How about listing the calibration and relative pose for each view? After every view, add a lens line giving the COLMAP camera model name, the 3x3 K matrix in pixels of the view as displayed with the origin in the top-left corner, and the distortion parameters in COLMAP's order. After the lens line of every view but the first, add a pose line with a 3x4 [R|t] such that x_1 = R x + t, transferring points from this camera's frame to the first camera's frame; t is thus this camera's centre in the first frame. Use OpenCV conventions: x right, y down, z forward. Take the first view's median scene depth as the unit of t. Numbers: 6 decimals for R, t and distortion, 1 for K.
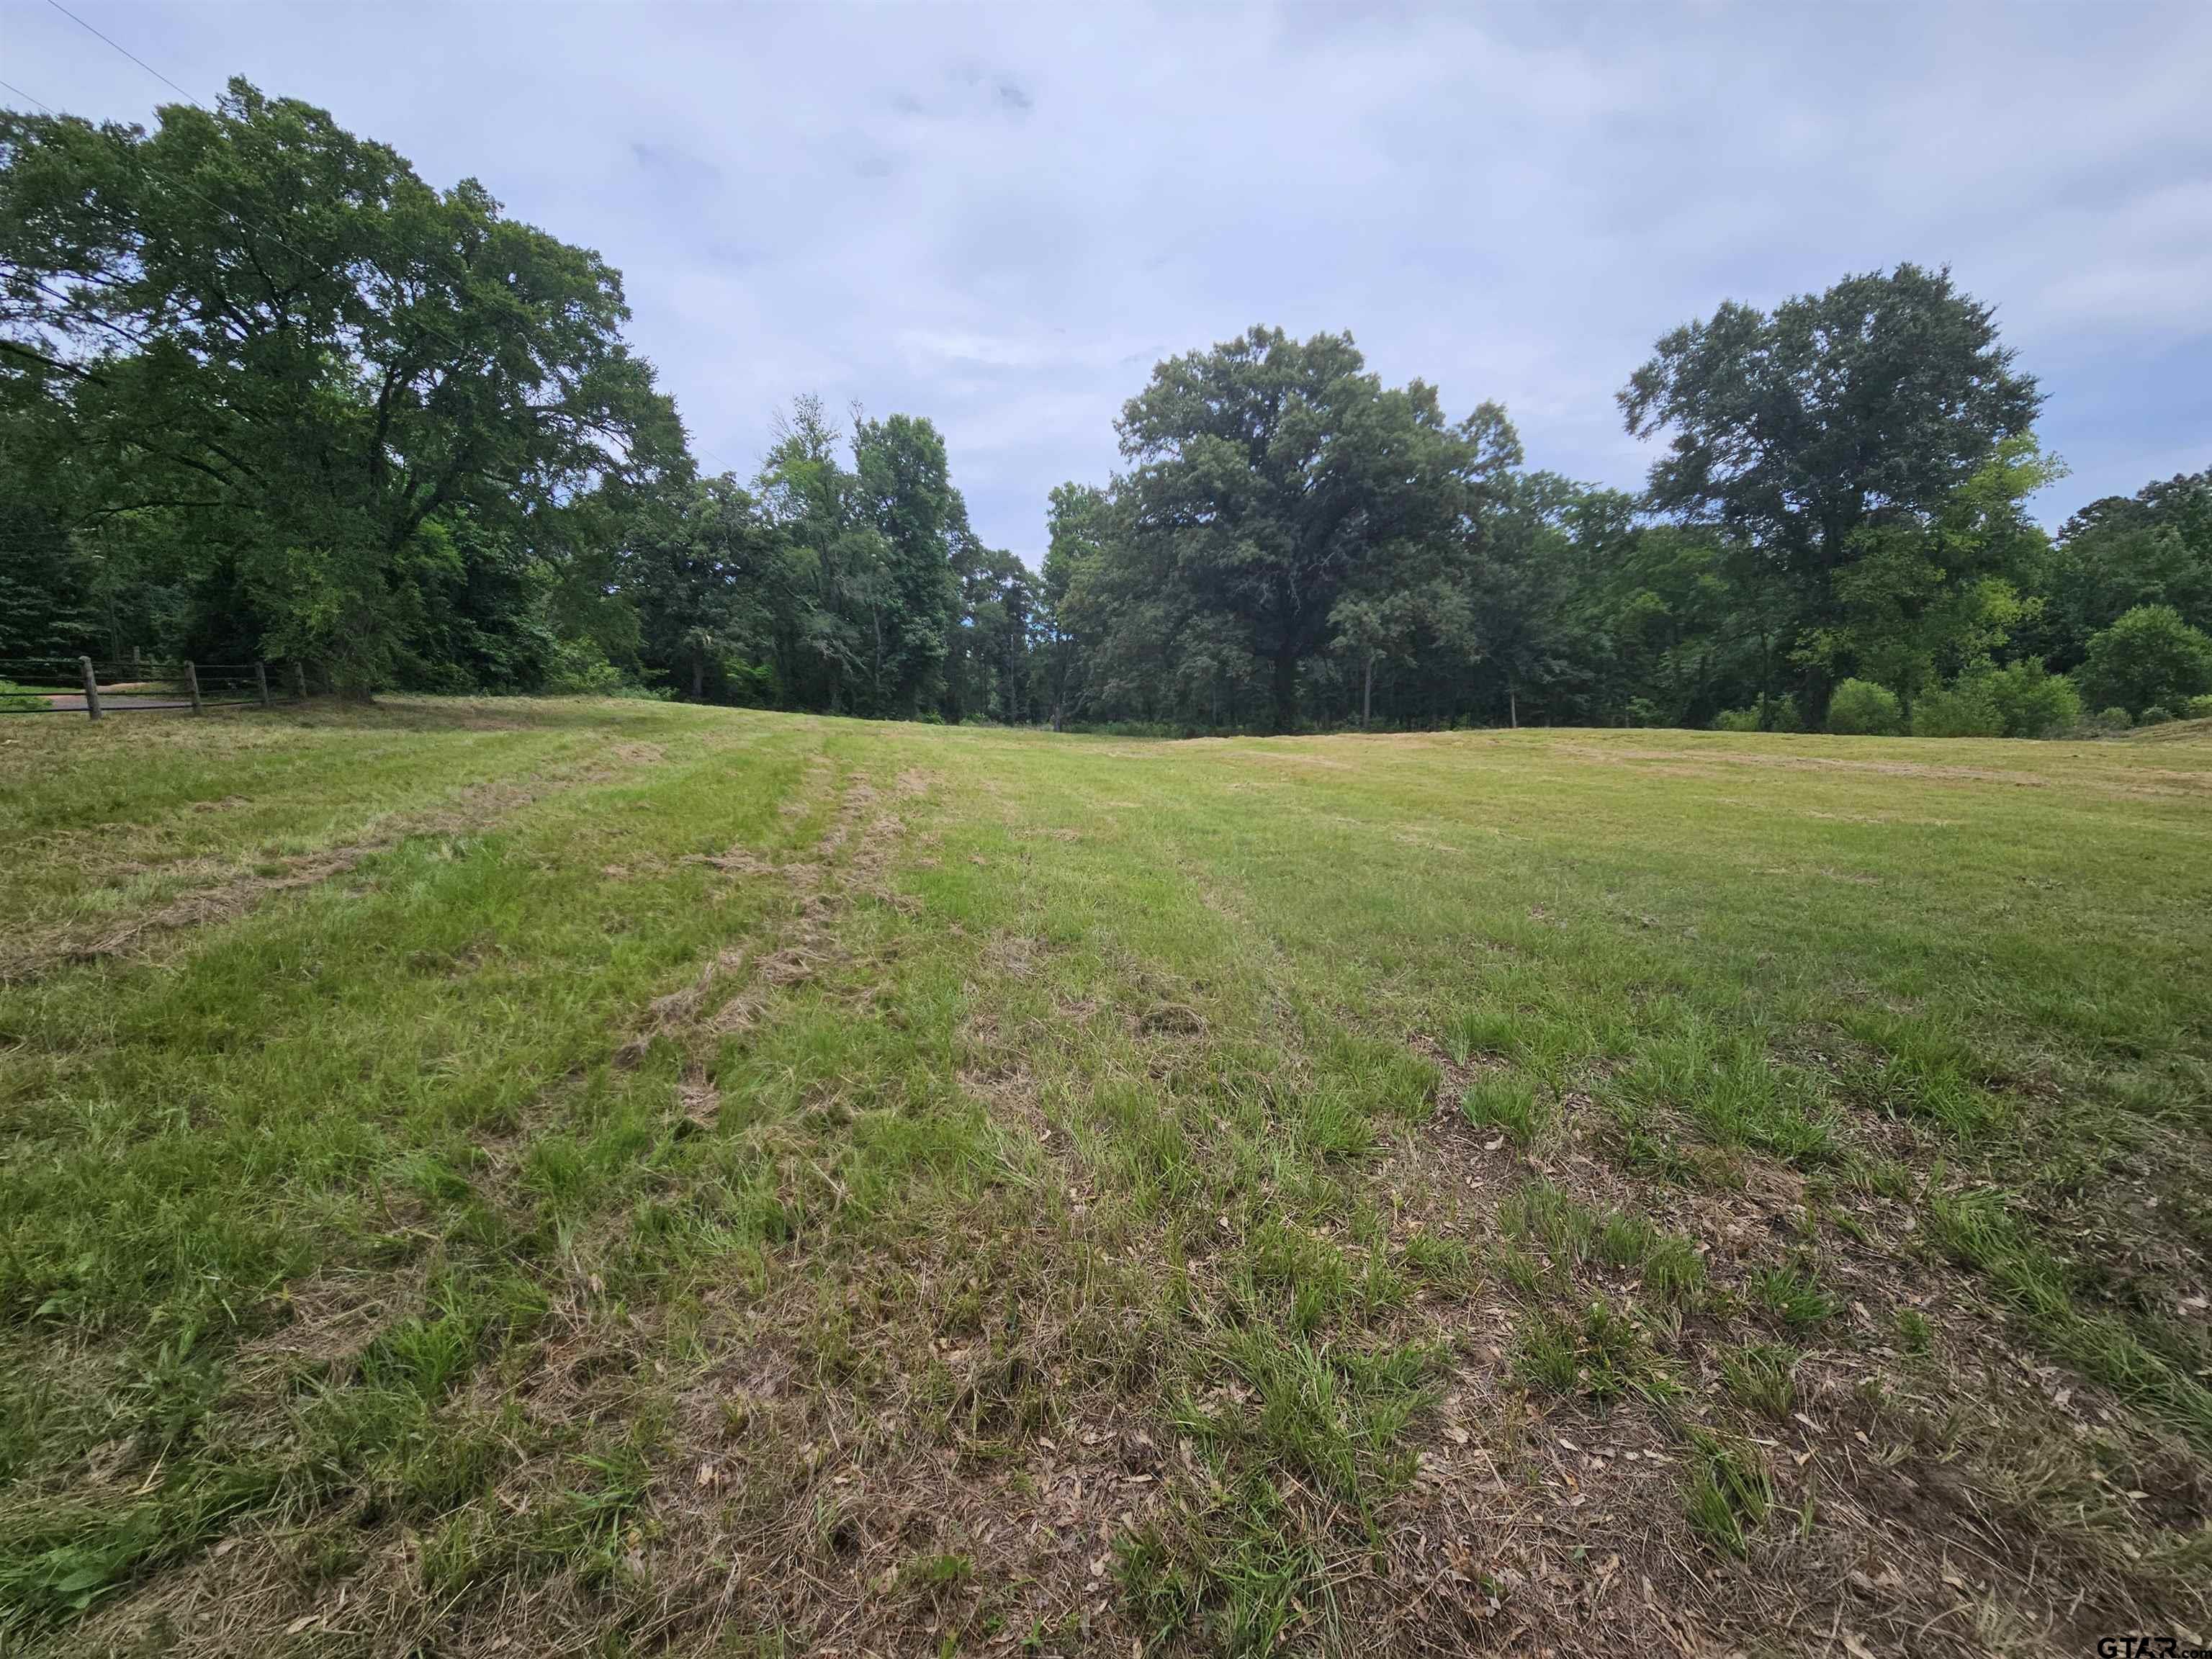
lens RADIAL K [[903.1, 0, 1106.0], [0, 903.1, 829.5], [0, 0, 1]] dist [-0.002860, -0.000599]
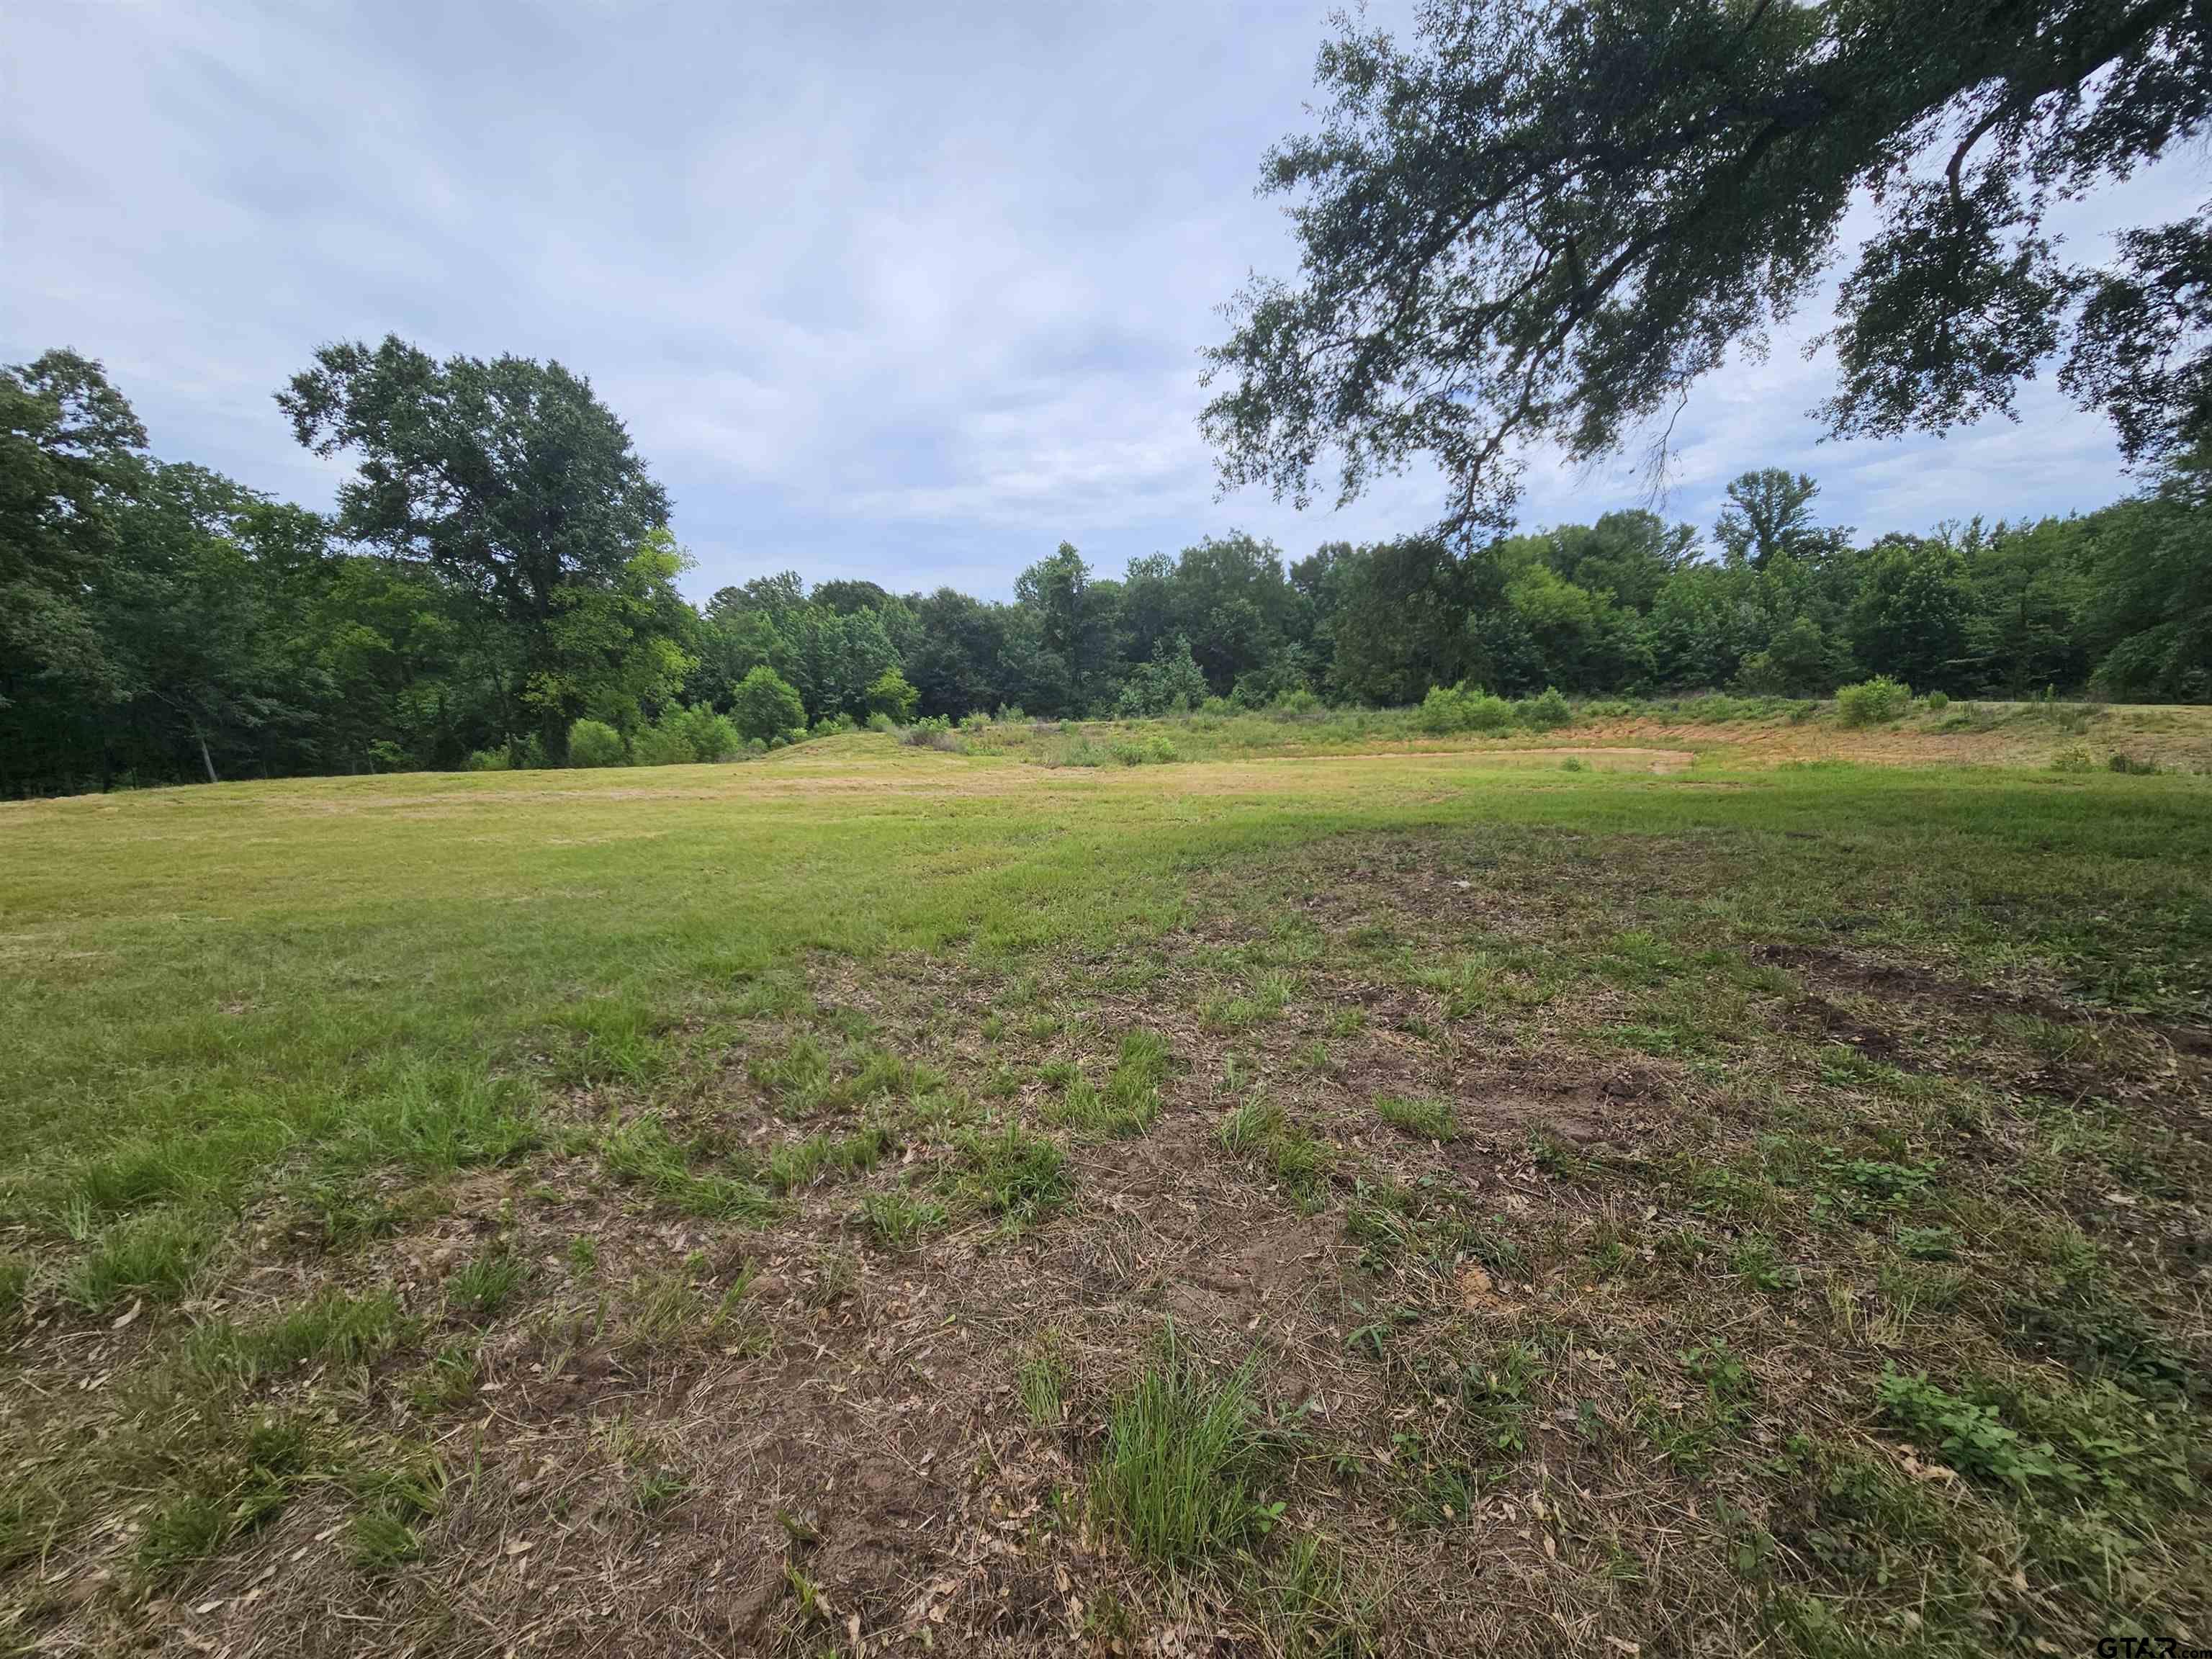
lens RADIAL K [[903.1, 0, 1106.0], [0, 903.1, 829.5], [0, 0, 1]] dist [-0.002860, -0.000599]
pose [[0.361976, -0.117846, 0.924708, 0.006475], [0.158457, 0.985319, 0.063543, 0.001868], [-0.918621, 0.123526, 0.375336, -0.011572]]
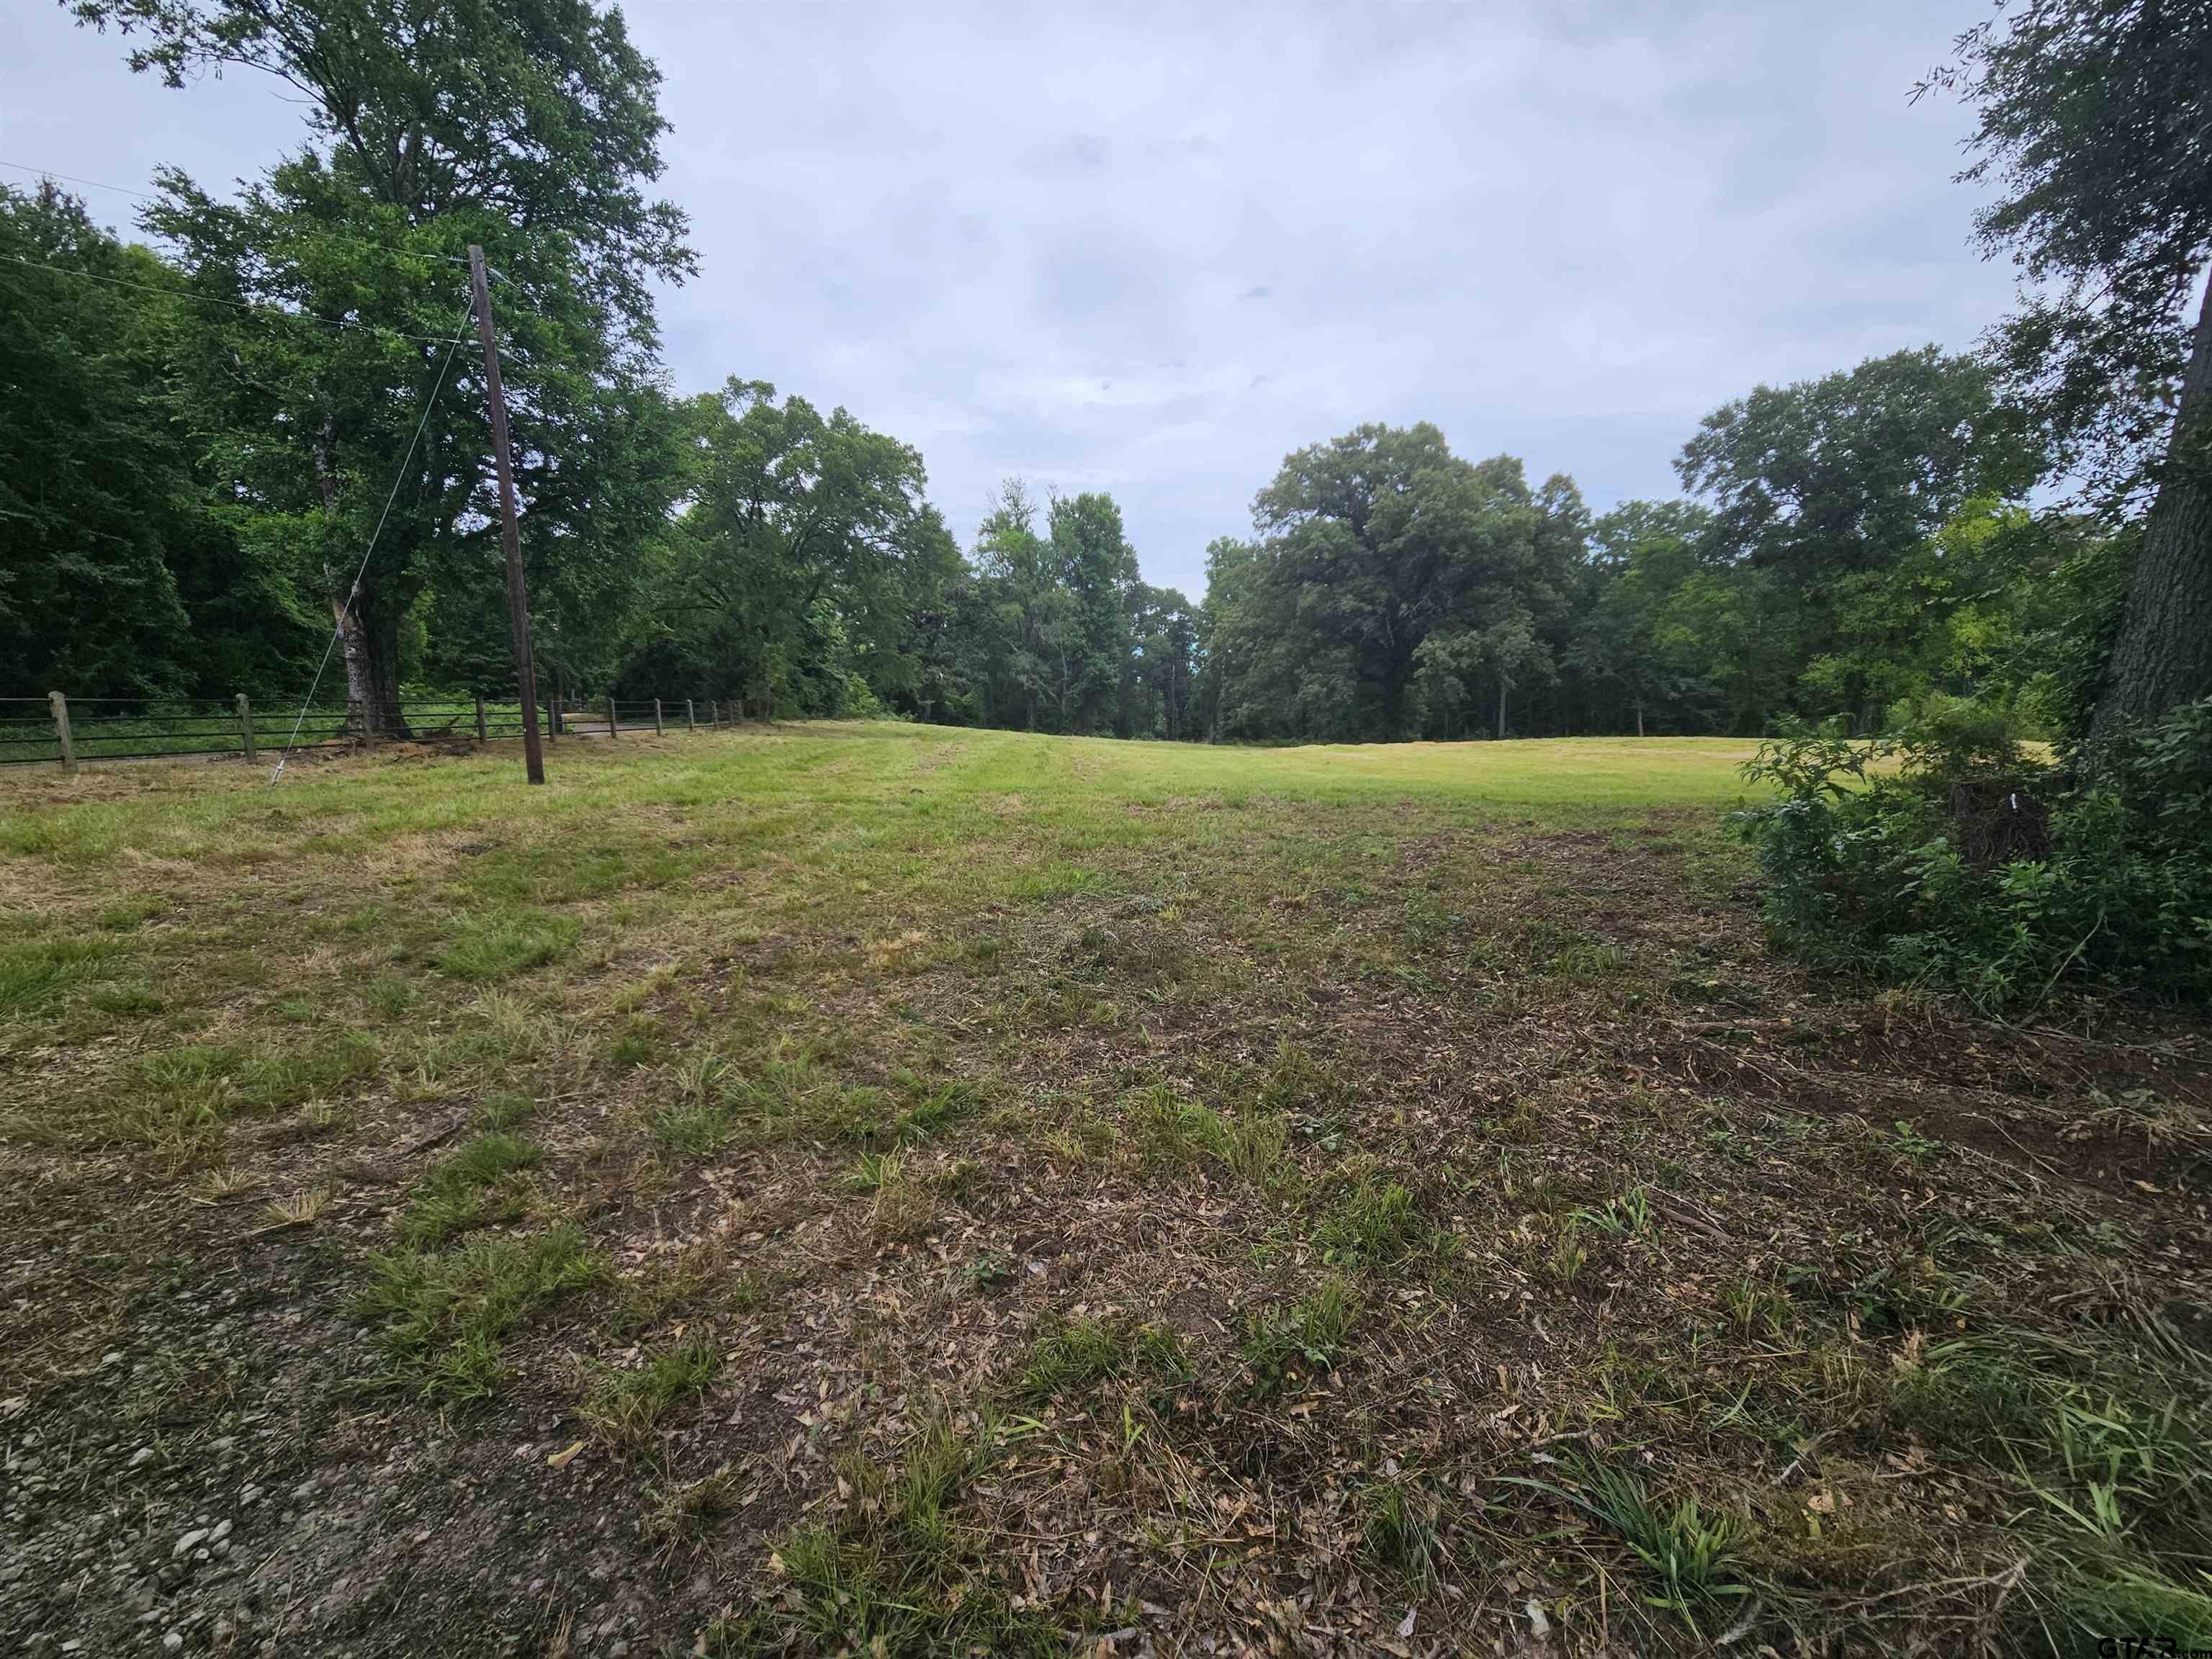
lens RADIAL K [[903.1, 0, 1106.0], [0, 903.1, 829.5], [0, 0, 1]] dist [-0.002860, -0.000599]
pose [[0.982633, 0.012795, -0.185119, 0.052175], [-0.017091, 0.999620, -0.021631, 0.046795], [0.184772, 0.024419, 0.982478, -0.305101]]
